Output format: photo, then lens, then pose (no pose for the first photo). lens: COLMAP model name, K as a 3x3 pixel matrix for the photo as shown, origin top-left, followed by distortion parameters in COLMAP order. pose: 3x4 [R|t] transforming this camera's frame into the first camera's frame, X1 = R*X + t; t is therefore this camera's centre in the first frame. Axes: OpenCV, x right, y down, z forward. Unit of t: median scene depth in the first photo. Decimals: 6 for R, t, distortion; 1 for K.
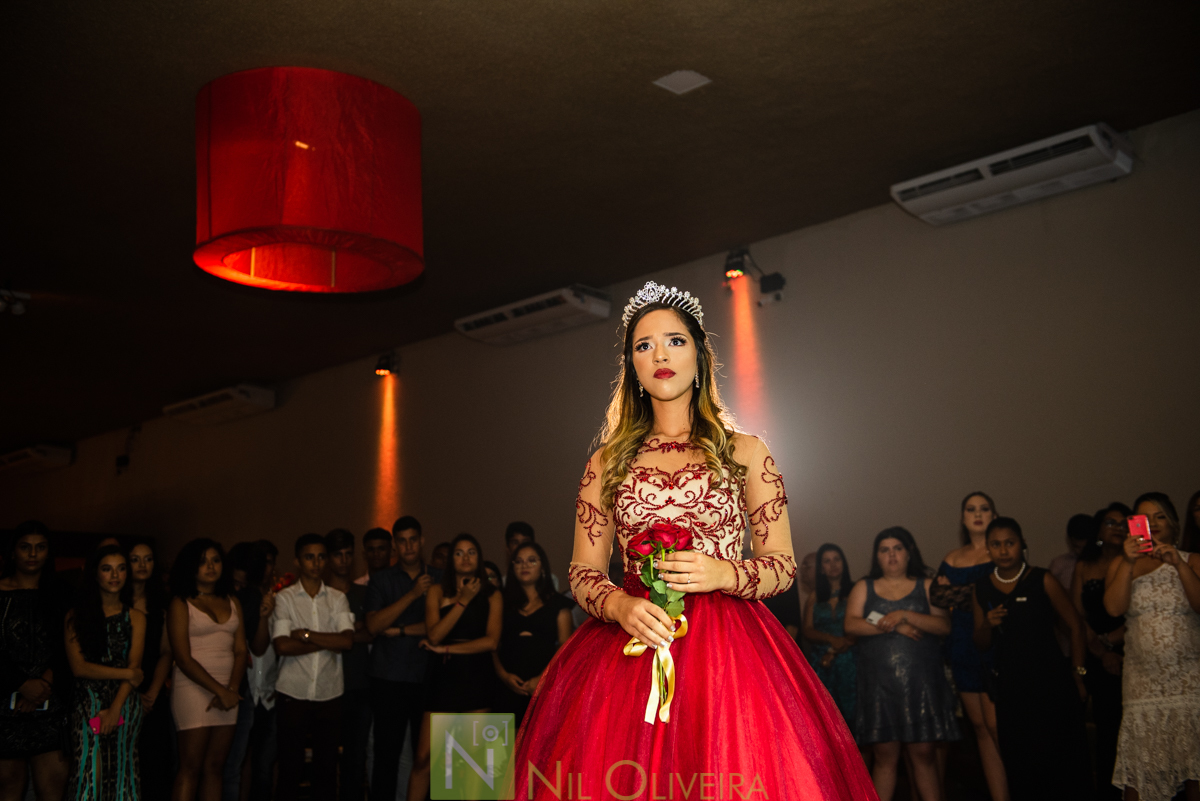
lens RADIAL K [[1359.4, 0, 600.0], [0, 1359.4, 400.5], [0, 0, 1]] dist [0.008058, 0.185112]
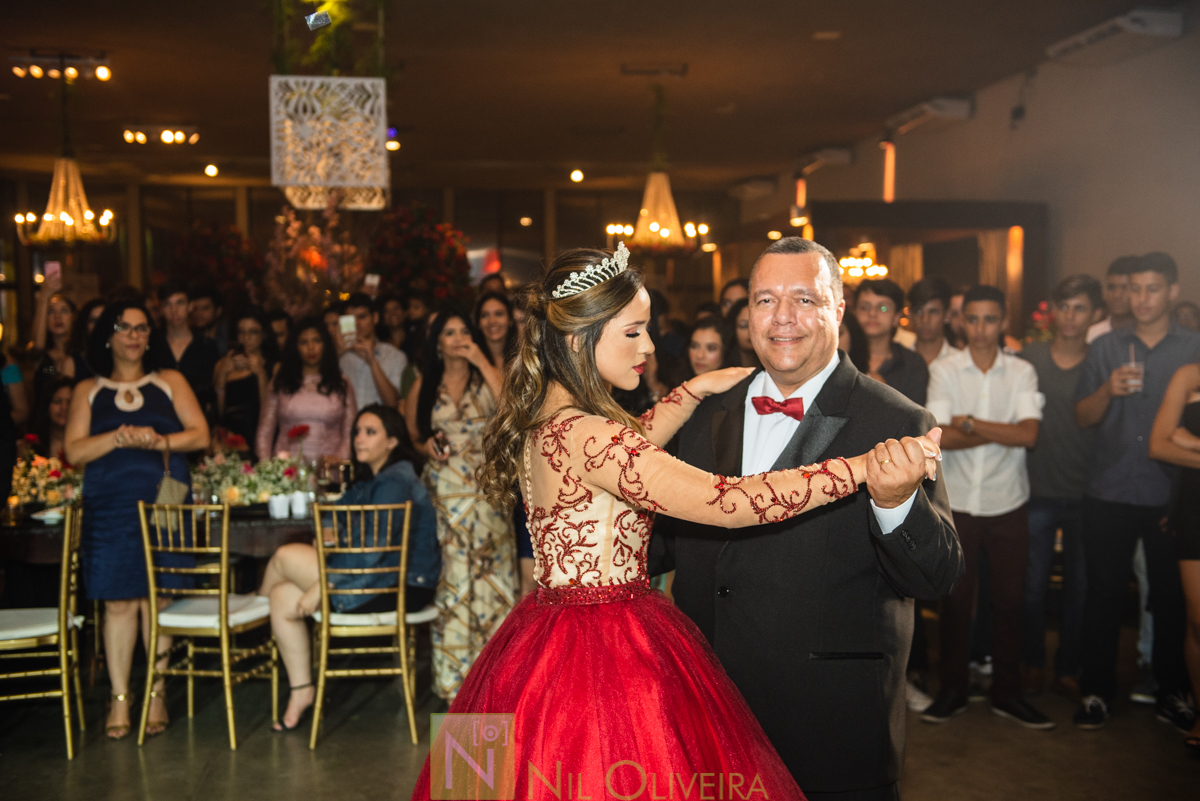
lens RADIAL K [[1418.7, 0, 600.0], [0, 1418.7, 400.5], [0, 0, 1]] dist [0.094763, 0.006230]
pose [[0.766236, 0.070832, -0.638643, 0.120883], [0.099952, 0.968669, 0.227356, -0.034689], [0.634738, -0.238041, 0.735149, 0.305089]]
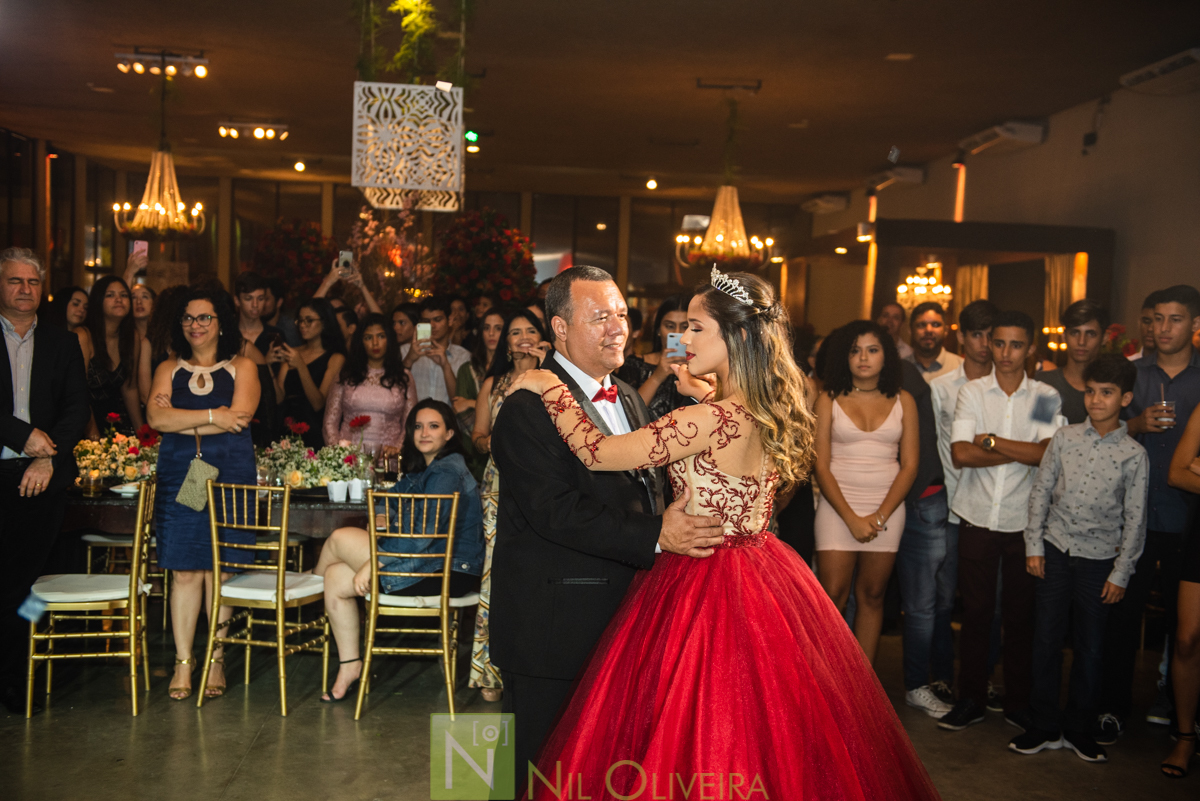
lens RADIAL K [[1400.5, 0, 600.0], [0, 1400.5, 400.5], [0, 0, 1]] dist [0.090994, -0.007418]
pose [[0.729500, 0.103244, -0.676144, 0.150567], [0.066985, 0.973006, 0.220845, -0.040227], [0.680693, -0.206398, 0.702892, 0.293970]]
